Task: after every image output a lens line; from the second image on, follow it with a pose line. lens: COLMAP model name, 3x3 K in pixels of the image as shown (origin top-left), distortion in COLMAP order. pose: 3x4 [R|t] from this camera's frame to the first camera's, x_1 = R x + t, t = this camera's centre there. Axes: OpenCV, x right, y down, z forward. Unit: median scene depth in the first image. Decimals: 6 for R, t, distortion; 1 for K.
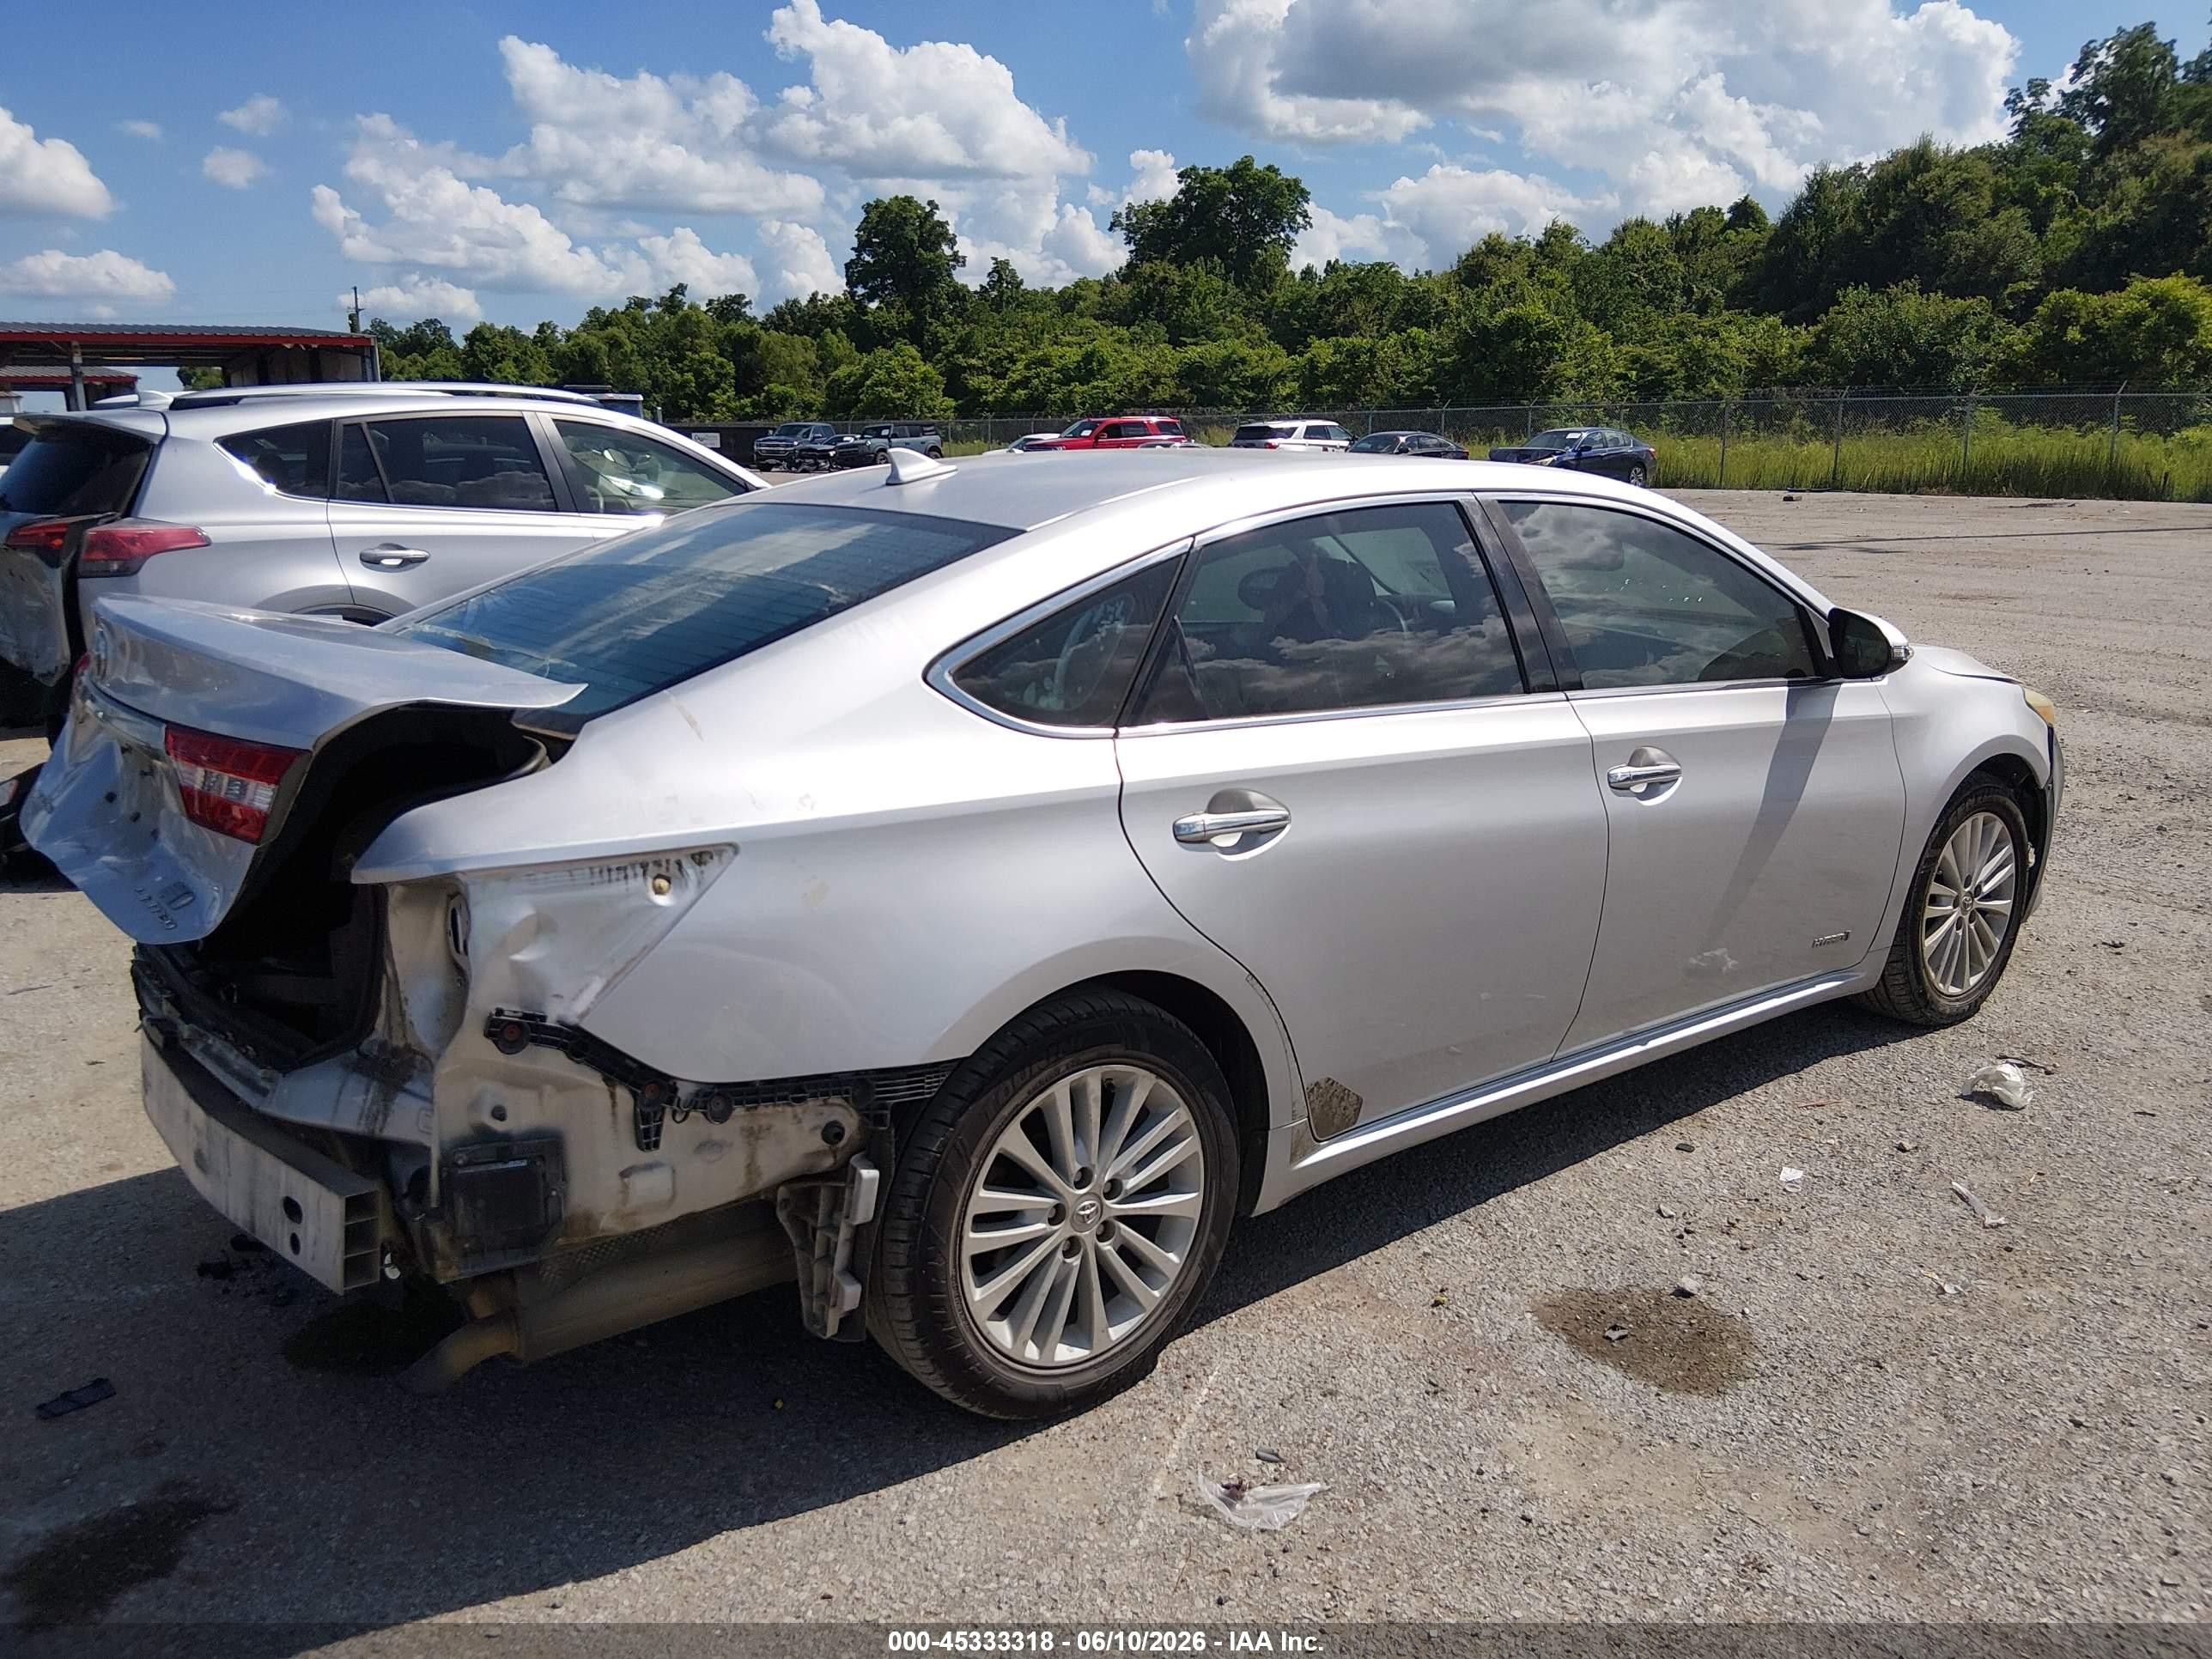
lens RADIAL K [[1700.0, 0, 1185.8], [0, 1700.0, 887.0], [0, 0, 1]] dist [0.003410, -0.031548]
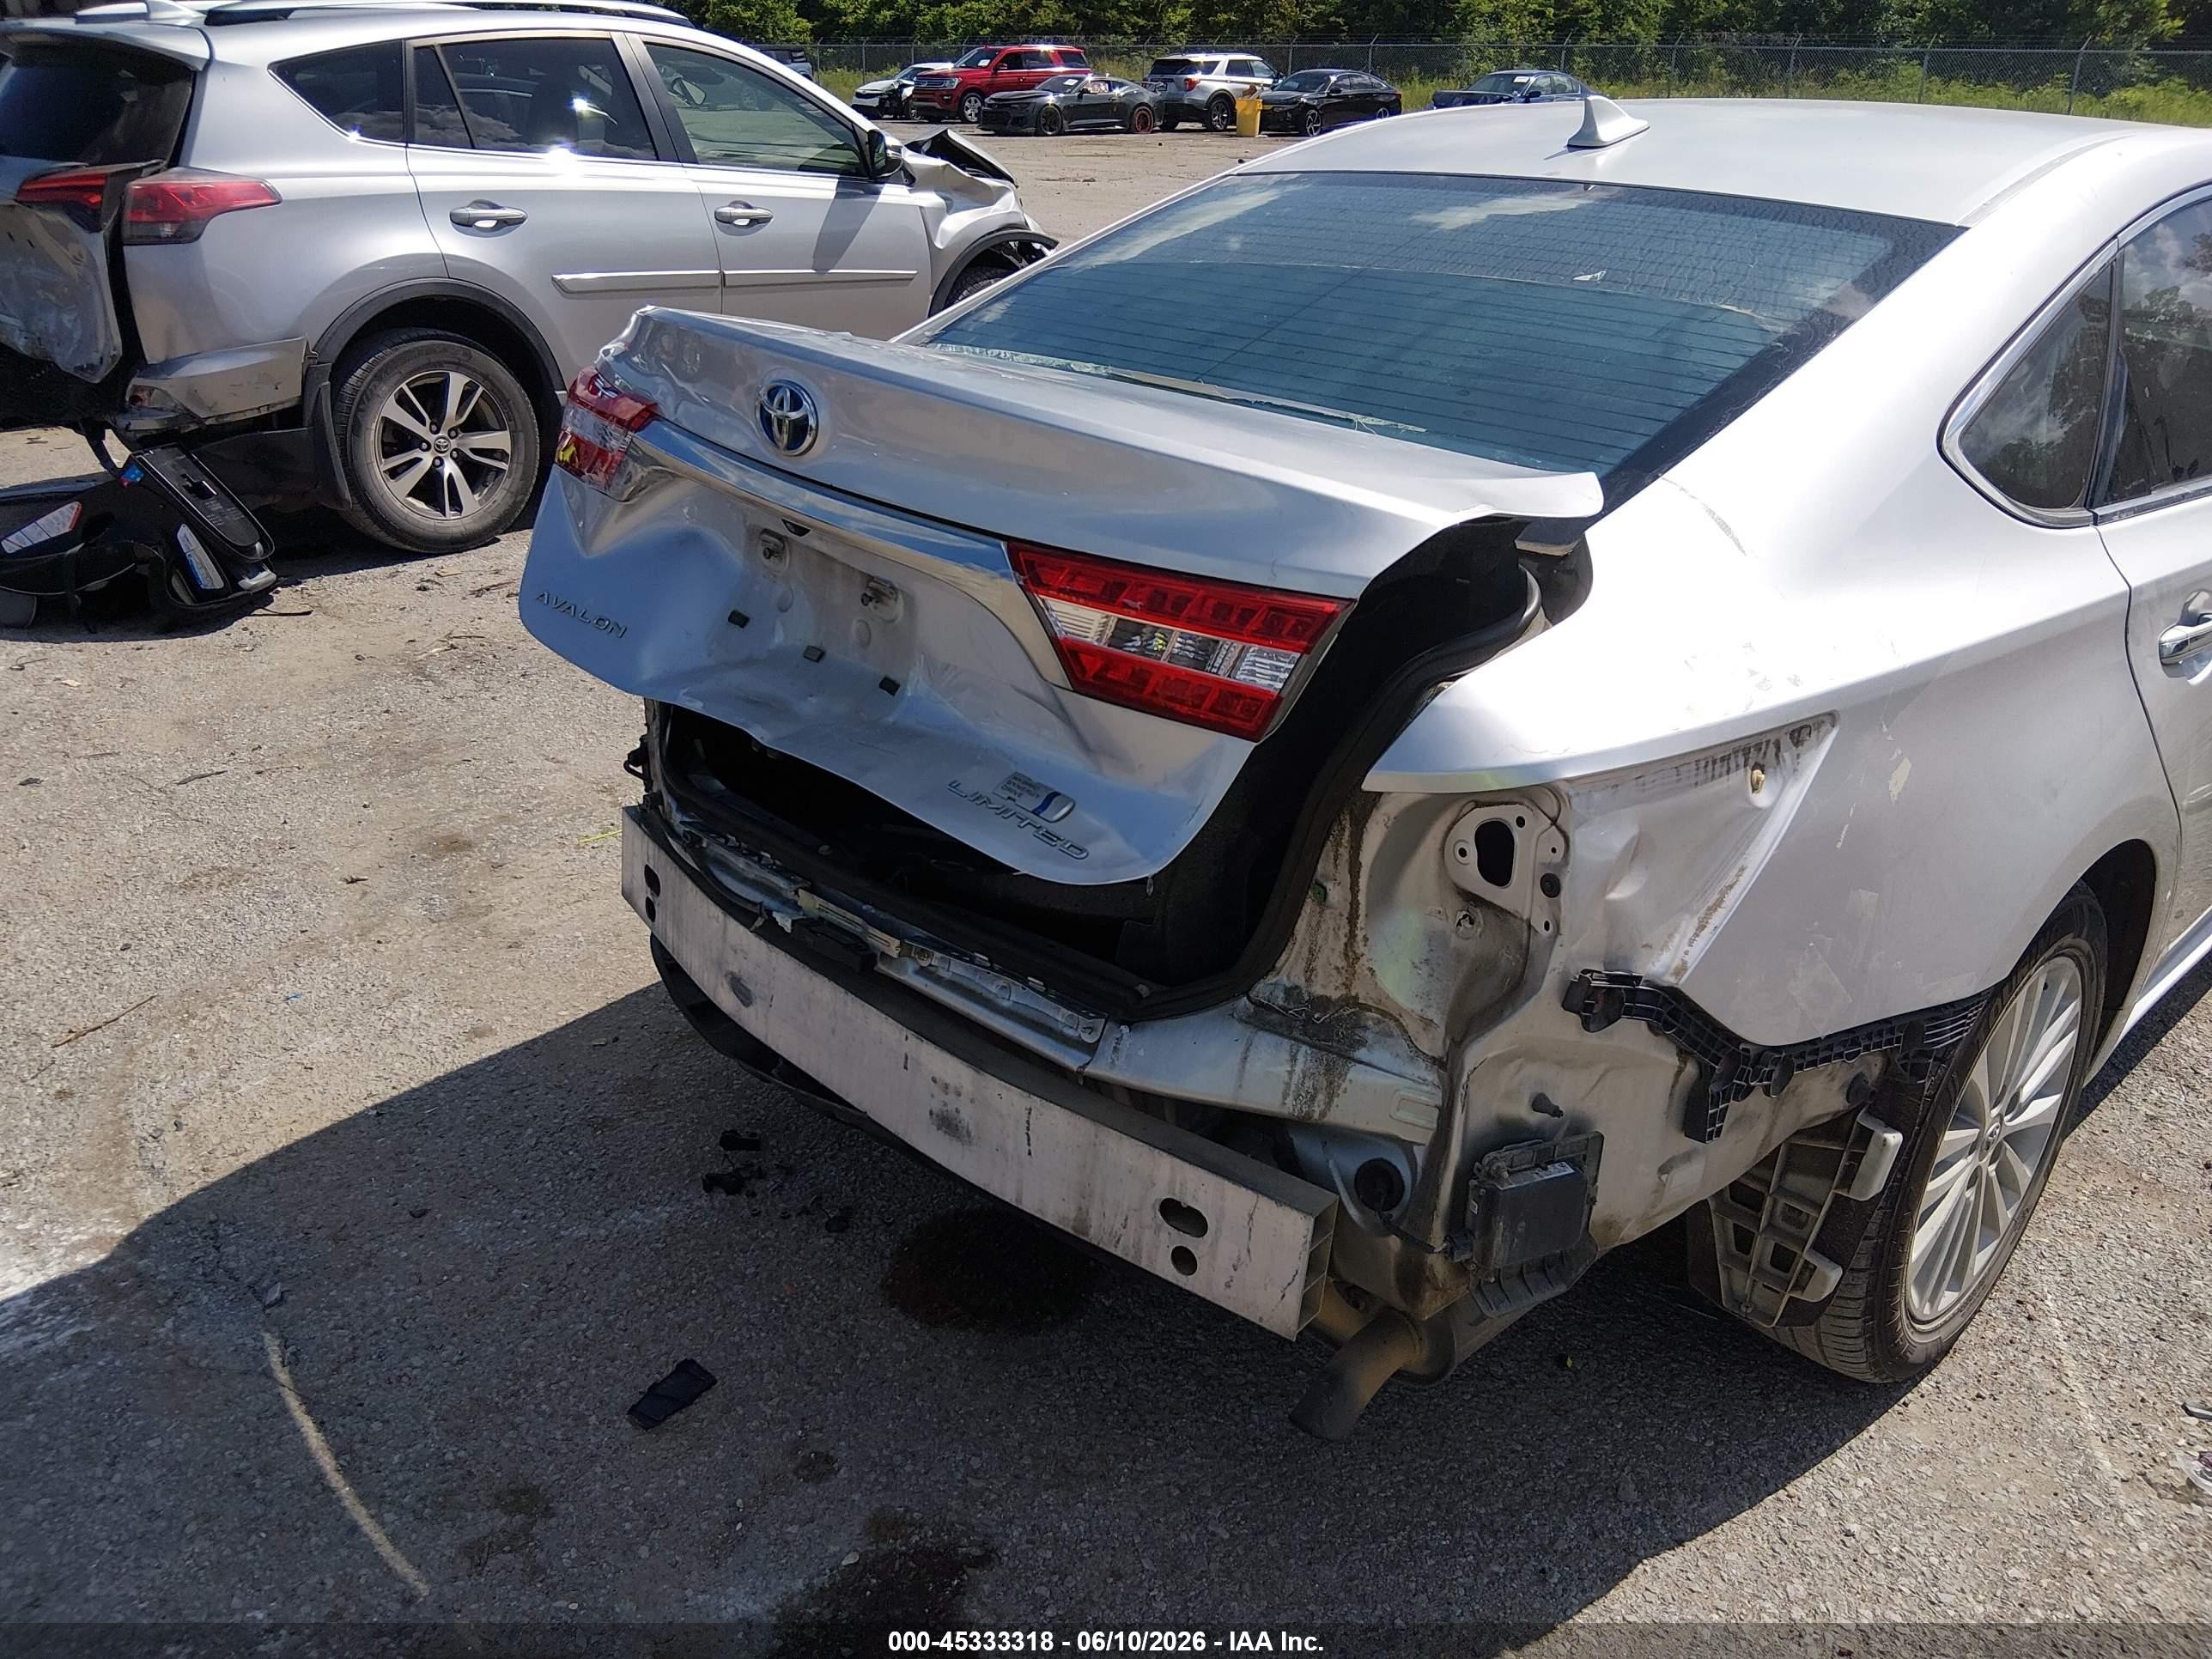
lens RADIAL K [[1700.0, 0, 1142.7], [0, 1700.0, 880.1], [0, 0, 1]] dist [0.003410, -0.031548]
pose [[0.996650, -0.014572, 0.080477, -0.238064], [-0.000624, 0.982615, 0.185652, -0.035455], [-0.081783, -0.185080, 0.979315, 0.121833]]
